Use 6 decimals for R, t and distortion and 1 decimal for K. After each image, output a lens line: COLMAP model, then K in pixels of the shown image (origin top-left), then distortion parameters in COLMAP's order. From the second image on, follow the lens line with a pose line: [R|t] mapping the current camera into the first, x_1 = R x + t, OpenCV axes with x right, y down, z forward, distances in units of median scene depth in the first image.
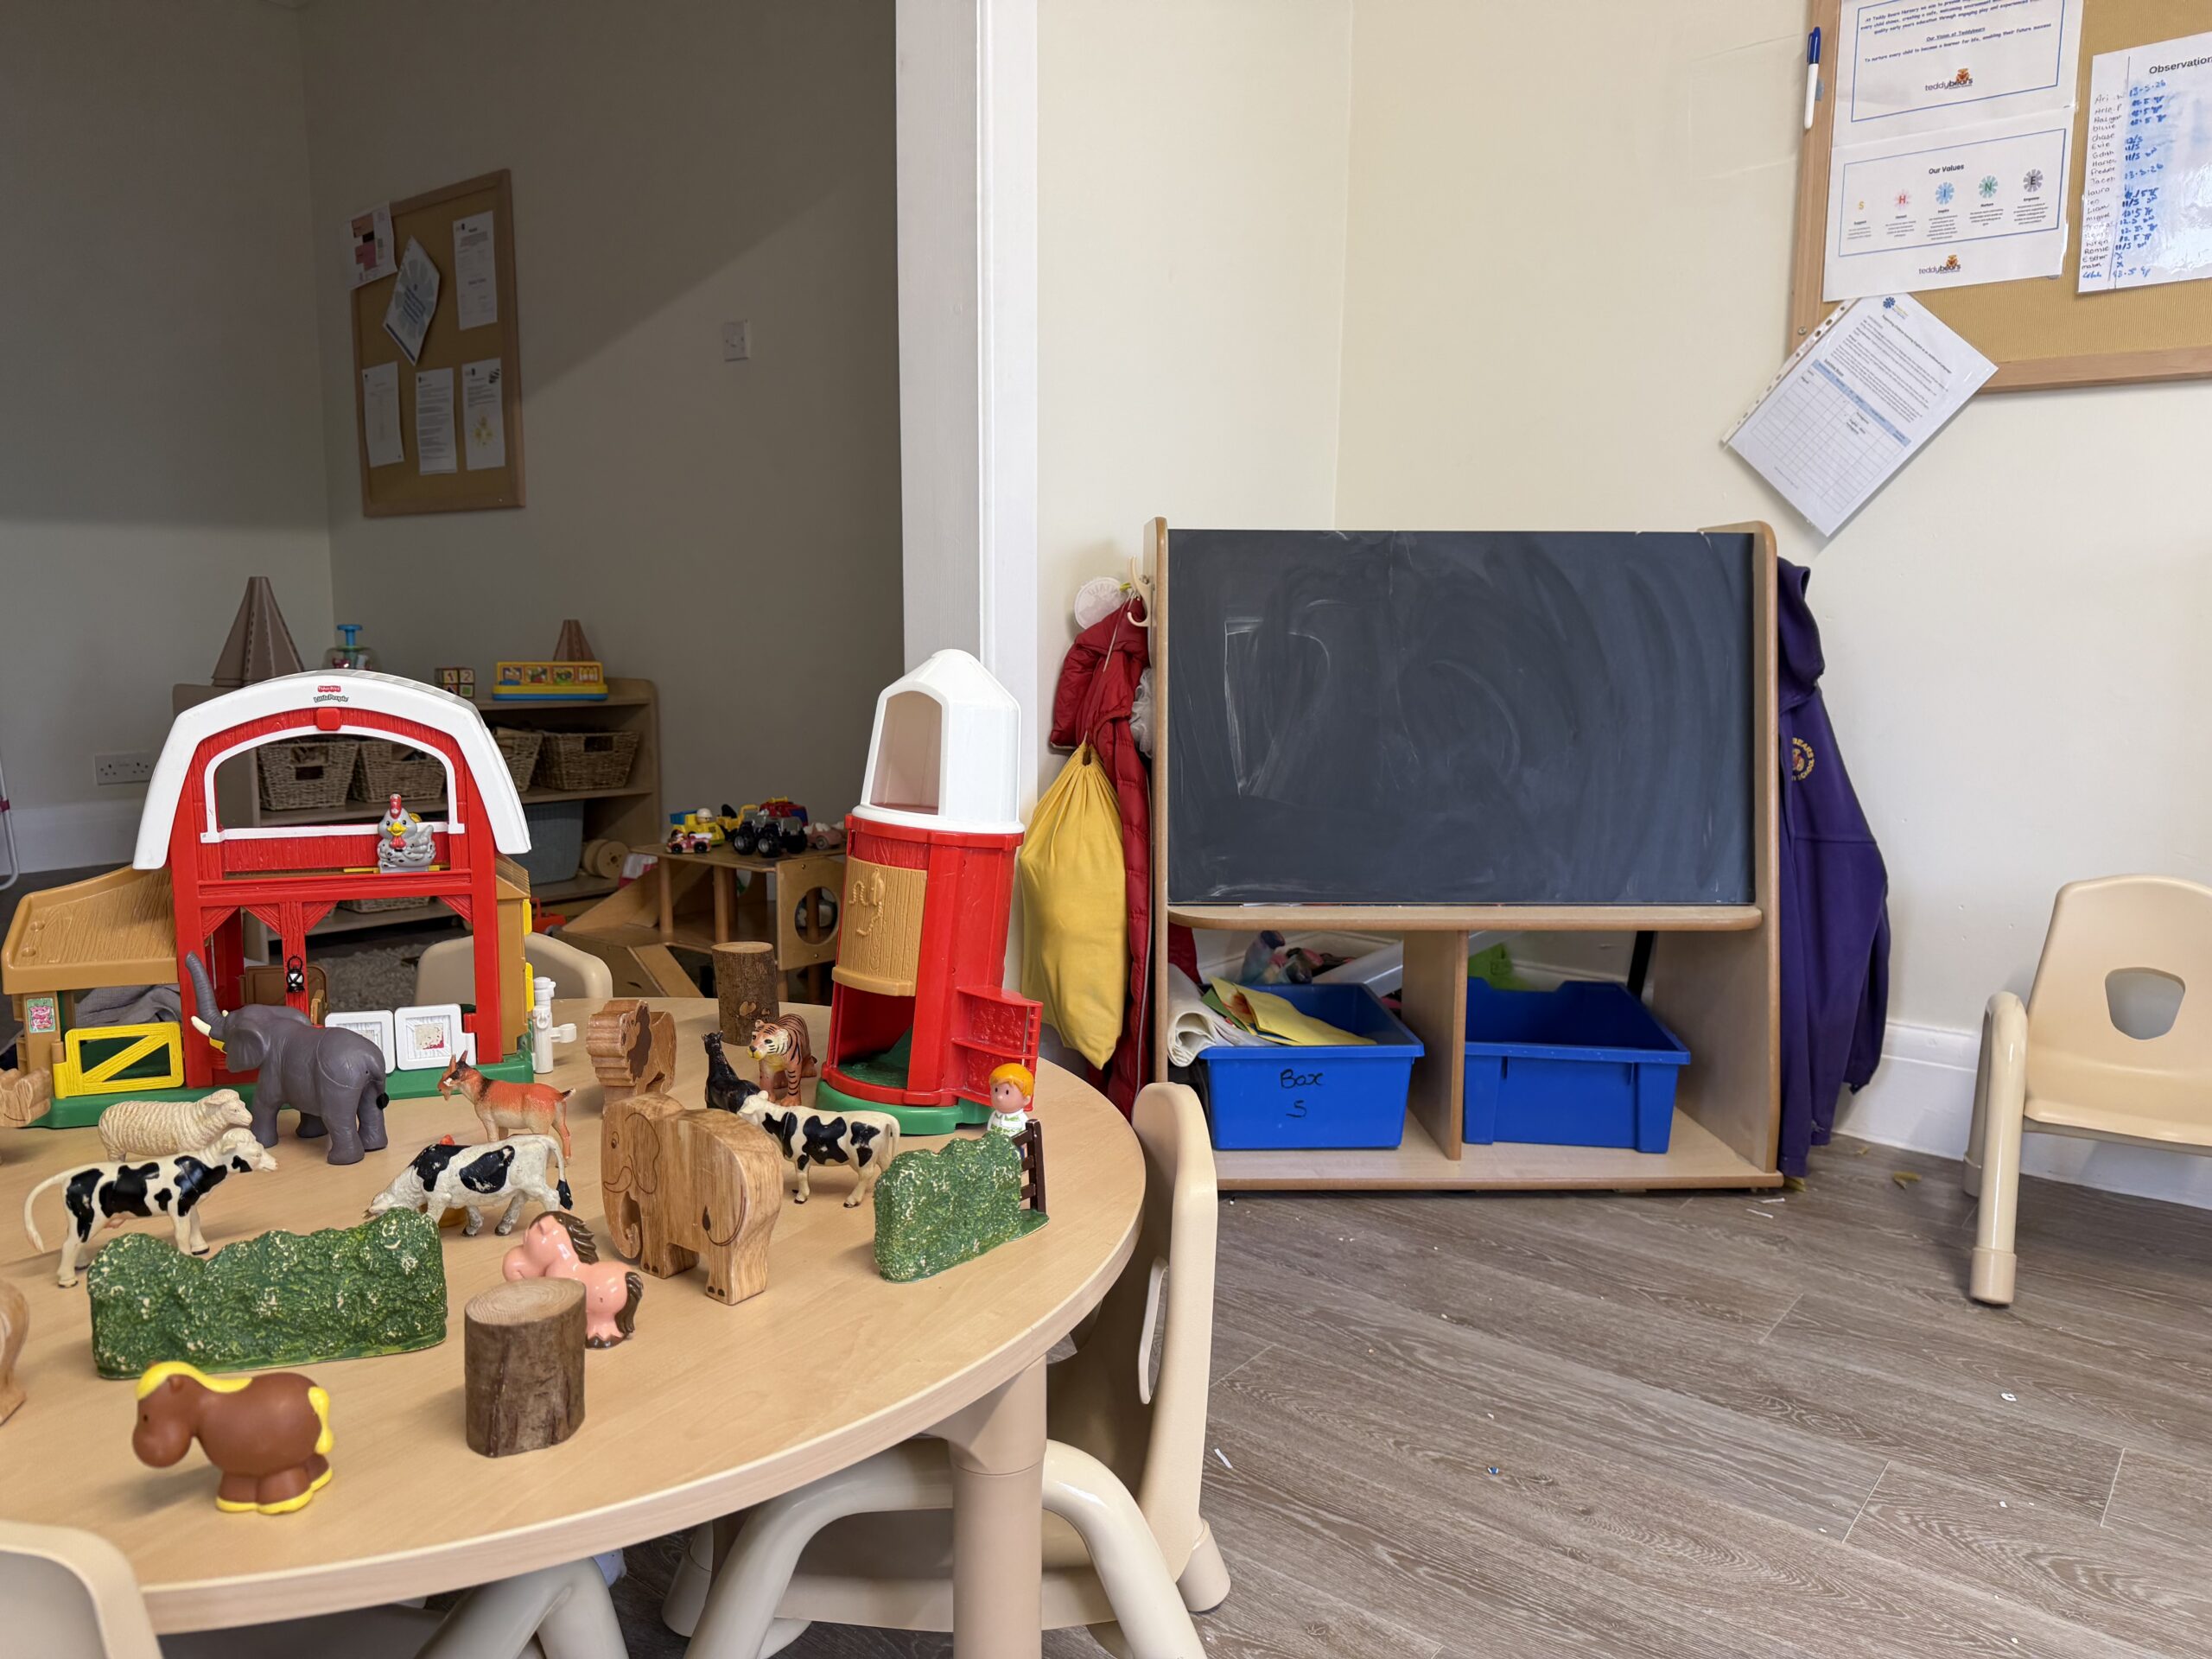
lens RADIAL K [[1570.5, 0, 1106.0], [0, 1570.5, 829.5], [0, 0, 1]] dist [0.089026, -0.062475]
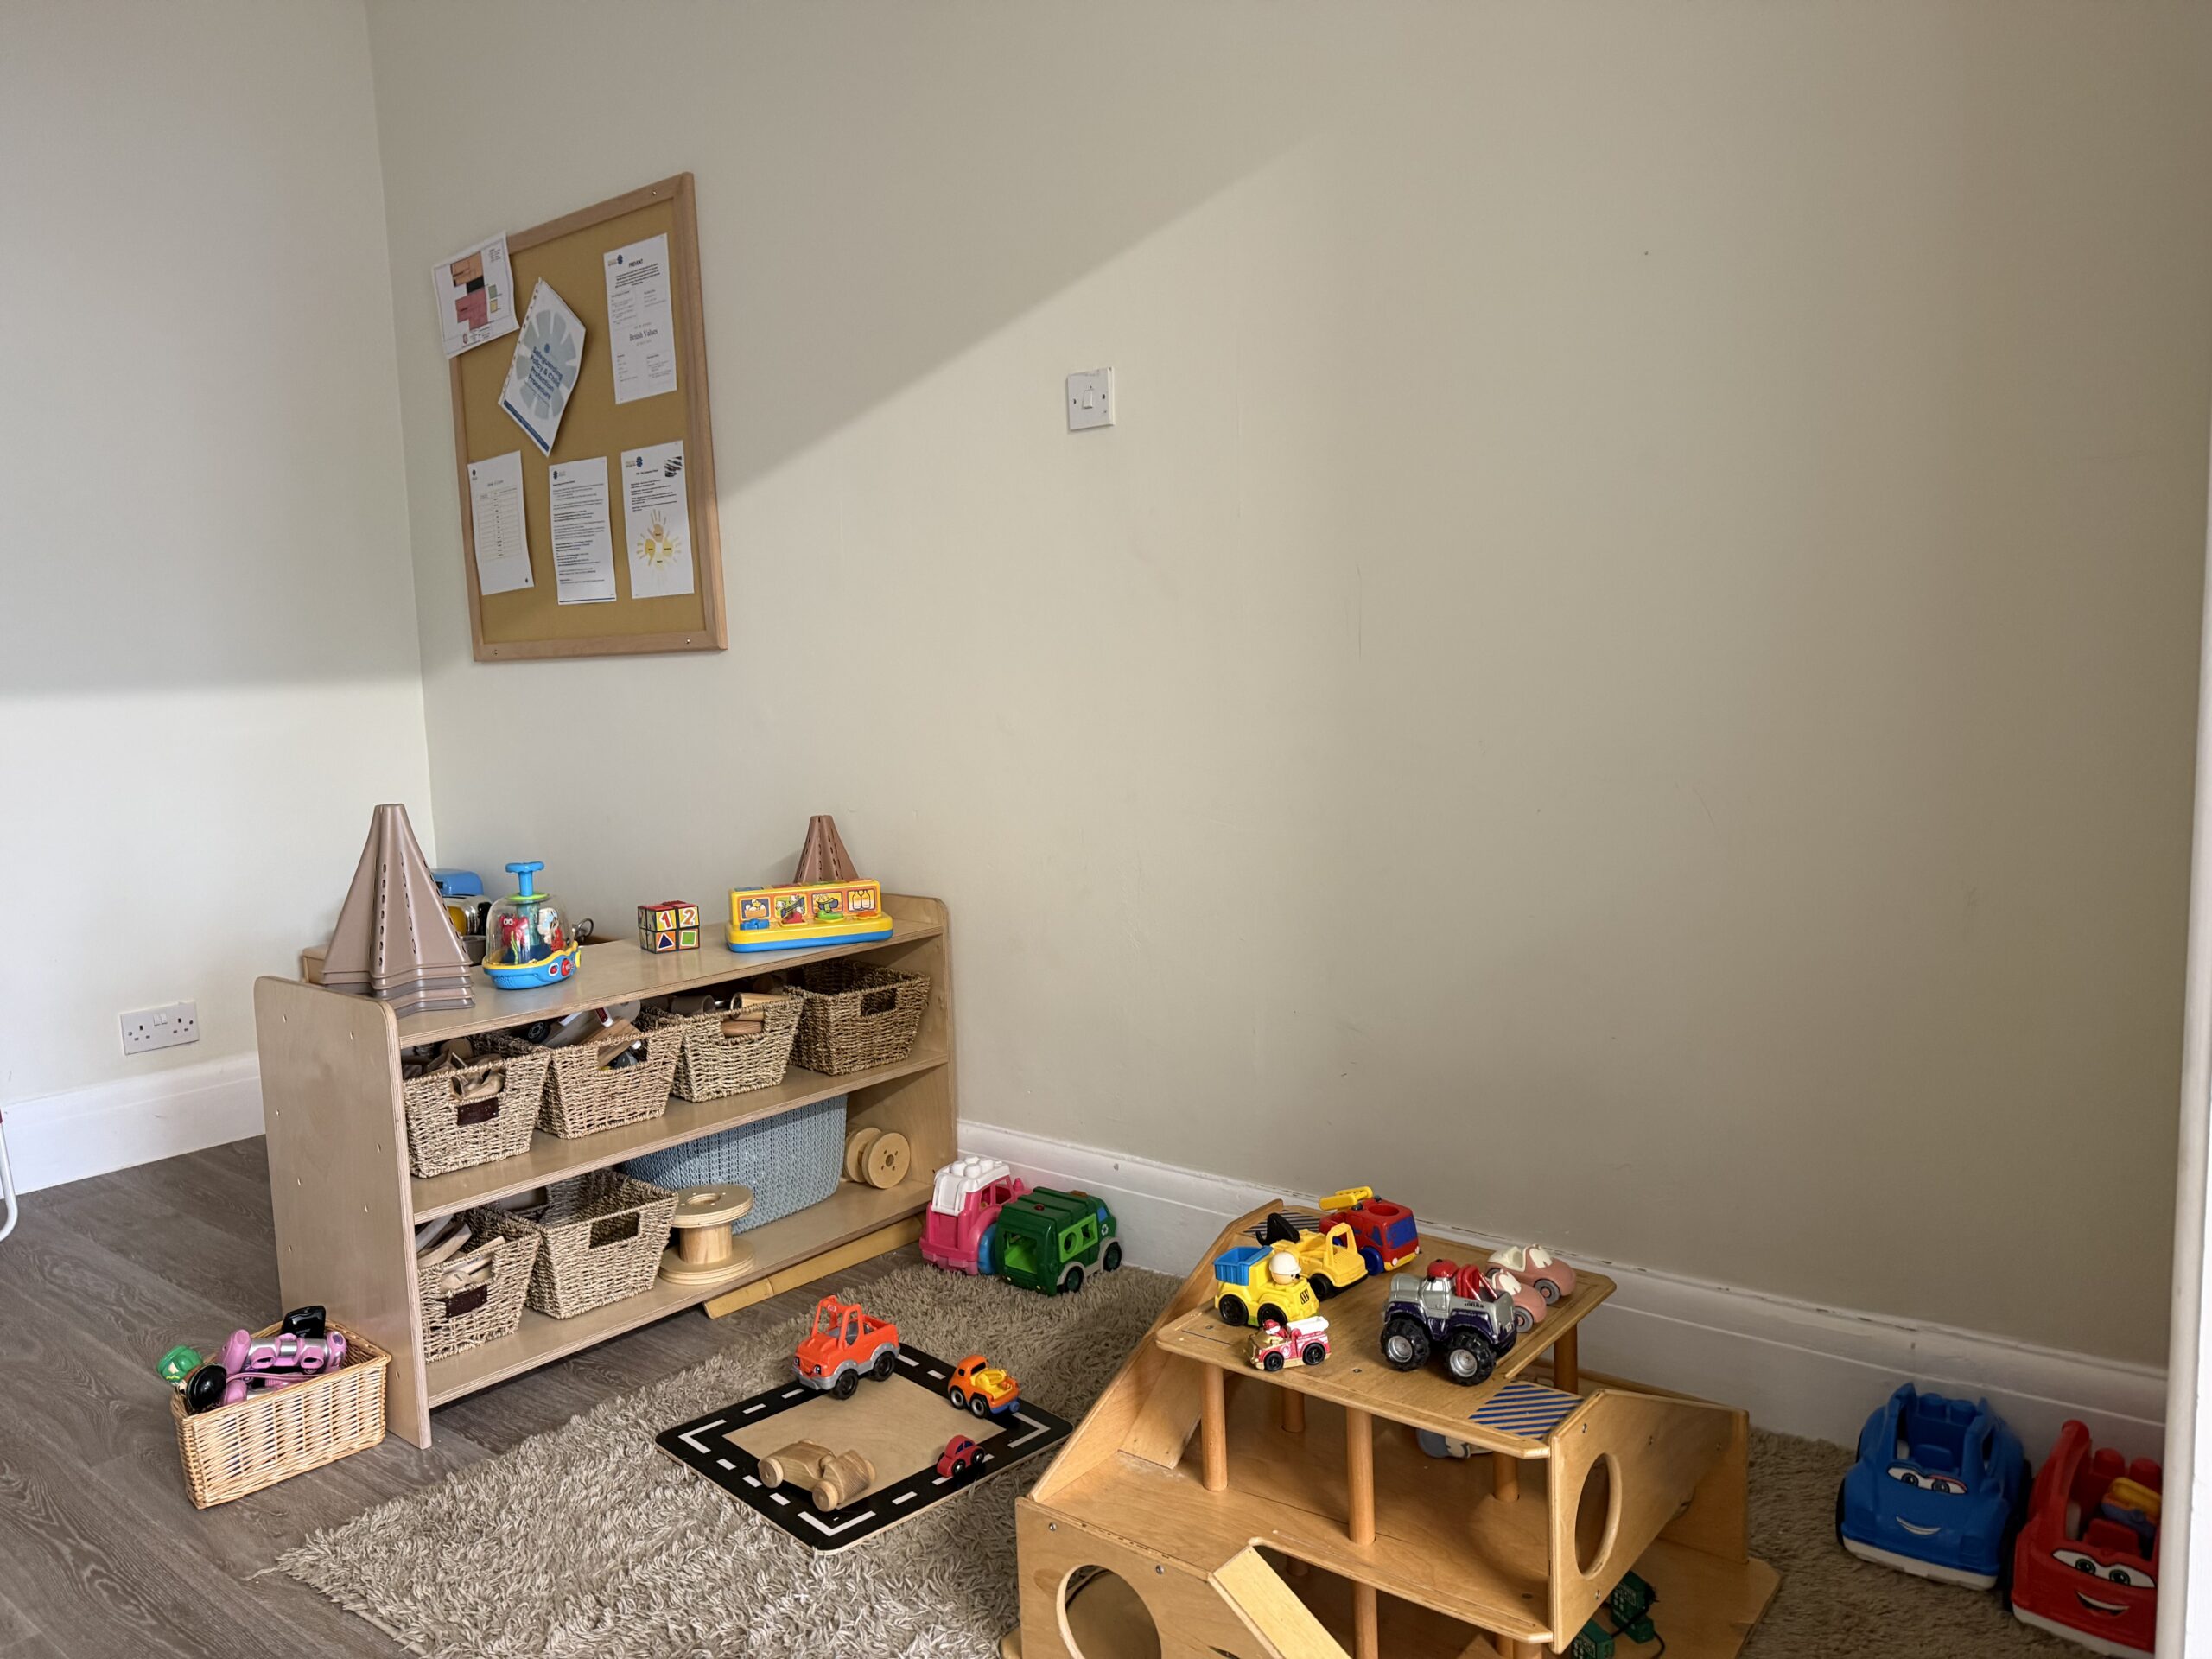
lens RADIAL K [[1533.4, 0, 1168.3], [0, 1533.4, 882.8], [0, 0, 1]] dist [0.092237, -0.091837]
pose [[0.998750, -0.038971, 0.031306, -0.191322], [0.039180, 0.999214, -0.006104, -0.085394], [-0.031043, 0.007323, 0.999491, 0.301681]]
